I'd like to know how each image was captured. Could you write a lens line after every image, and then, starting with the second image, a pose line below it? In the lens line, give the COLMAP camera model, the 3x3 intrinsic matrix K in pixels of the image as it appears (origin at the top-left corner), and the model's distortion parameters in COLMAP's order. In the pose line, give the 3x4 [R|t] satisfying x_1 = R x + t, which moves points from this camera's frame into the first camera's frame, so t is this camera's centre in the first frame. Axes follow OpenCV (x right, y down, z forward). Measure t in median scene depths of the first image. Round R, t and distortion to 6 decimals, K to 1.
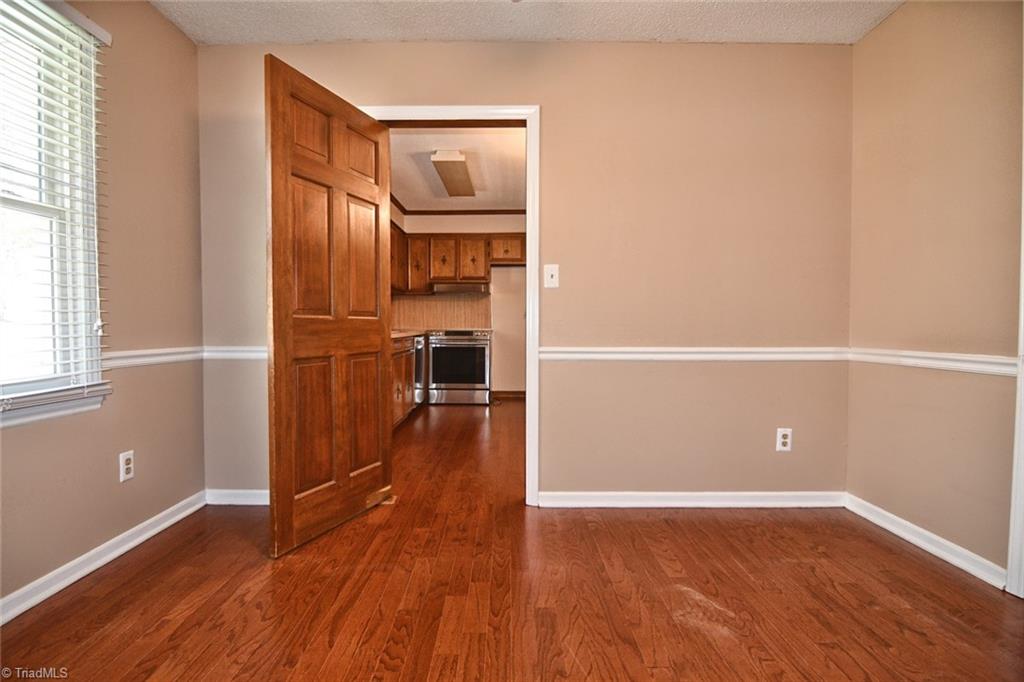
lens RADIAL K [[495.1, 0, 516.9], [0, 495.1, 346.9], [0, 0, 1]] dist [-0.005382, -0.010676]
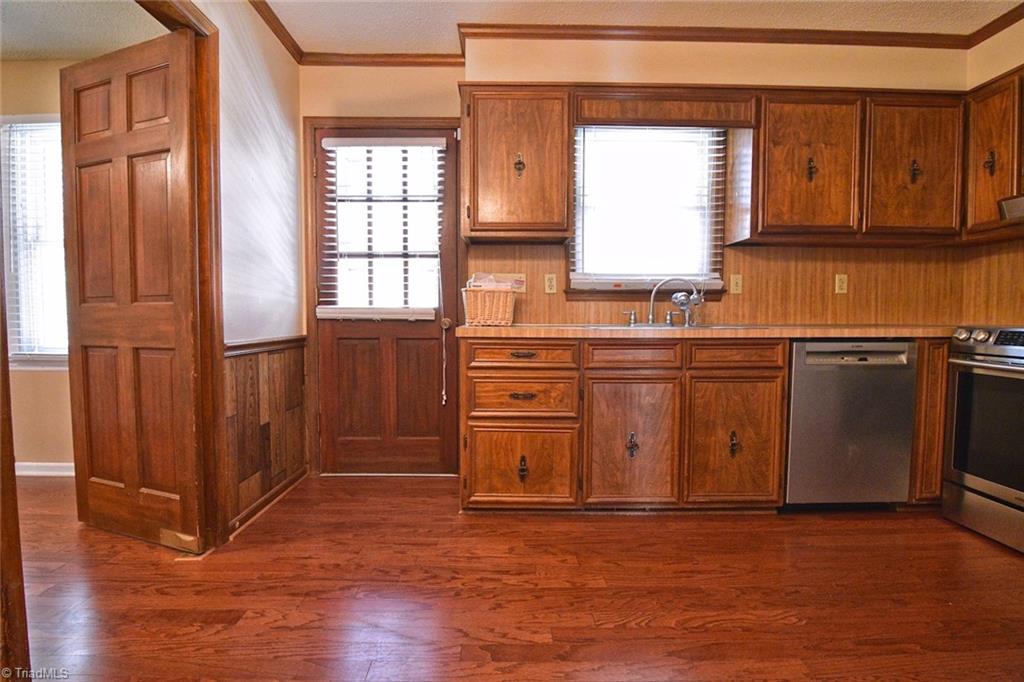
lens RADIAL K [[495.1, 0, 499.1], [0, 495.1, 341.5], [0, 0, 1]] dist [-0.005382, -0.010676]
pose [[-0.009763, 0.044287, -0.998971, 0.189520], [-0.044197, 0.998023, 0.044677, -0.023383], [0.998975, 0.044588, -0.007786, 0.622456]]
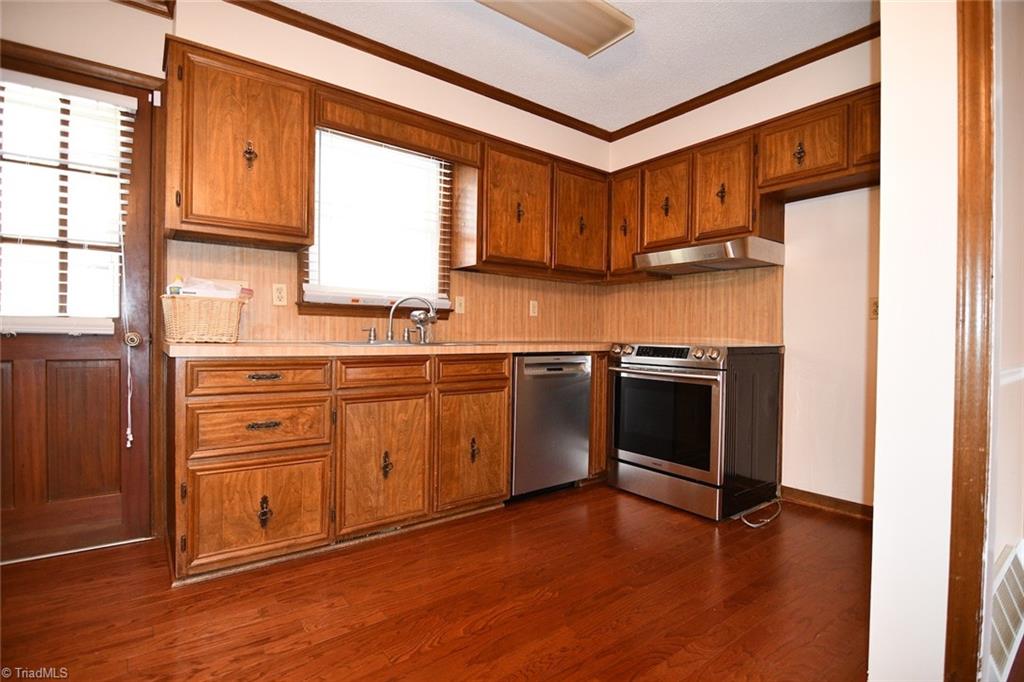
lens RADIAL K [[495.1, 0, 505.8], [0, 495.1, 342.5], [0, 0, 1]] dist [-0.005382, -0.010676]
pose [[0.592431, 0.015534, -0.805472, 0.164249], [-0.045078, 0.998887, -0.013891, -0.022100], [0.804359, 0.044539, 0.592471, 0.574802]]
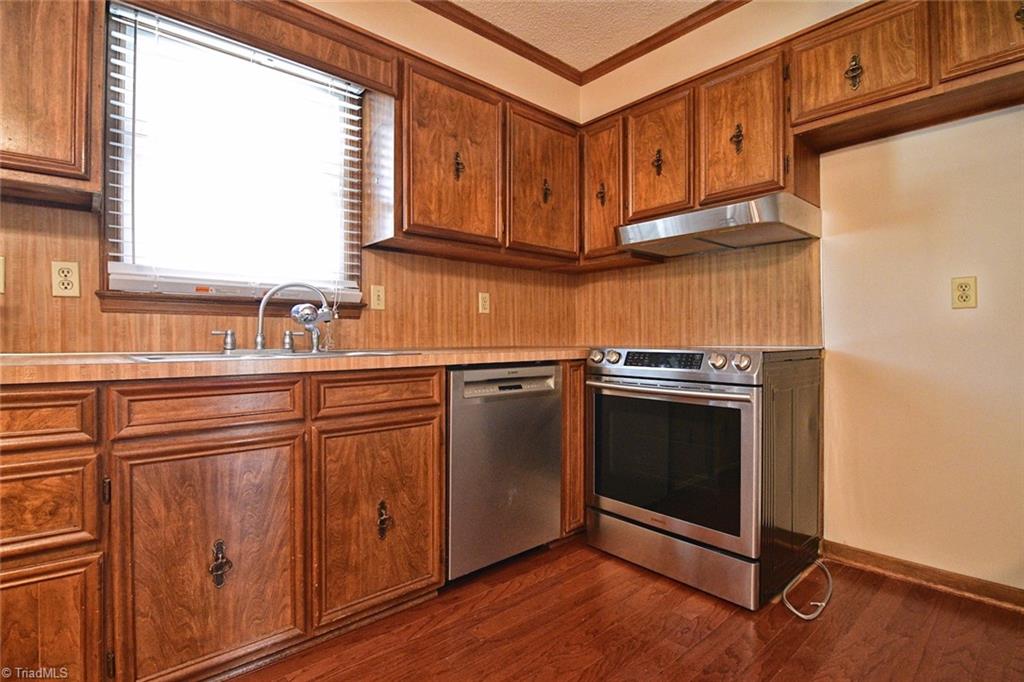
lens RADIAL K [[495.1, 0, 508.3], [0, 495.1, 341.4], [0, 0, 1]] dist [-0.005382, -0.010676]
pose [[0.648234, -0.002601, -0.761437, 0.063488], [-0.027859, 0.999244, -0.027130, -0.026374], [0.760932, 0.038799, 0.647671, 0.676144]]
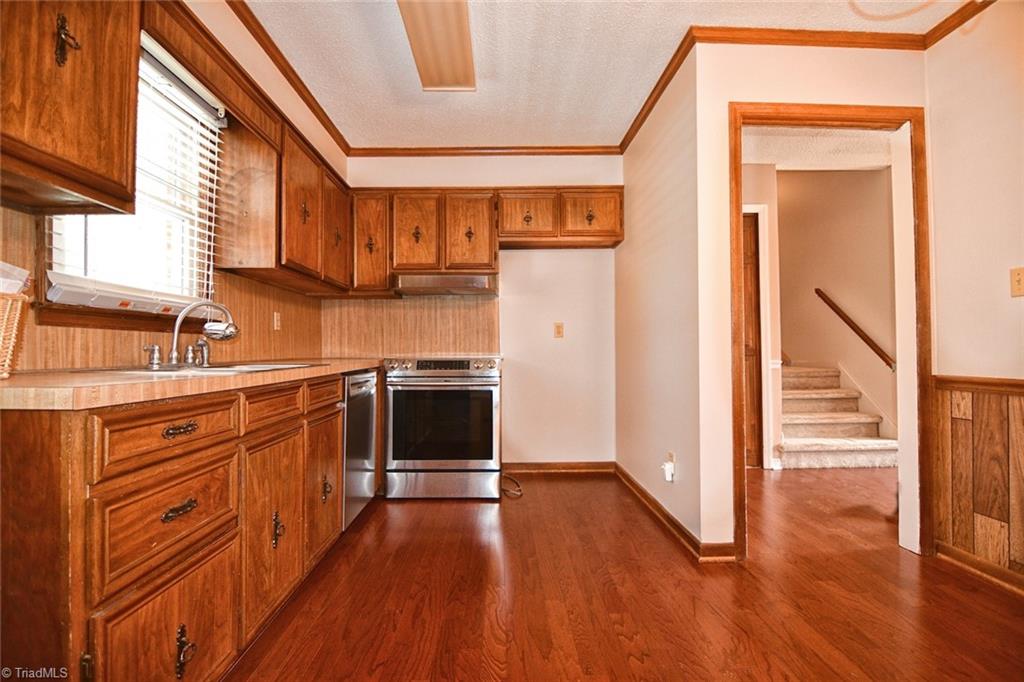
lens RADIAL K [[495.1, 0, 508.1], [0, 495.1, 340.5], [0, 0, 1]] dist [-0.005382, -0.010676]
pose [[0.999923, -0.006563, 0.010574, -0.050728], [0.007194, 0.998123, -0.060818, -0.019849], [-0.010155, 0.060890, 0.998093, 0.445170]]
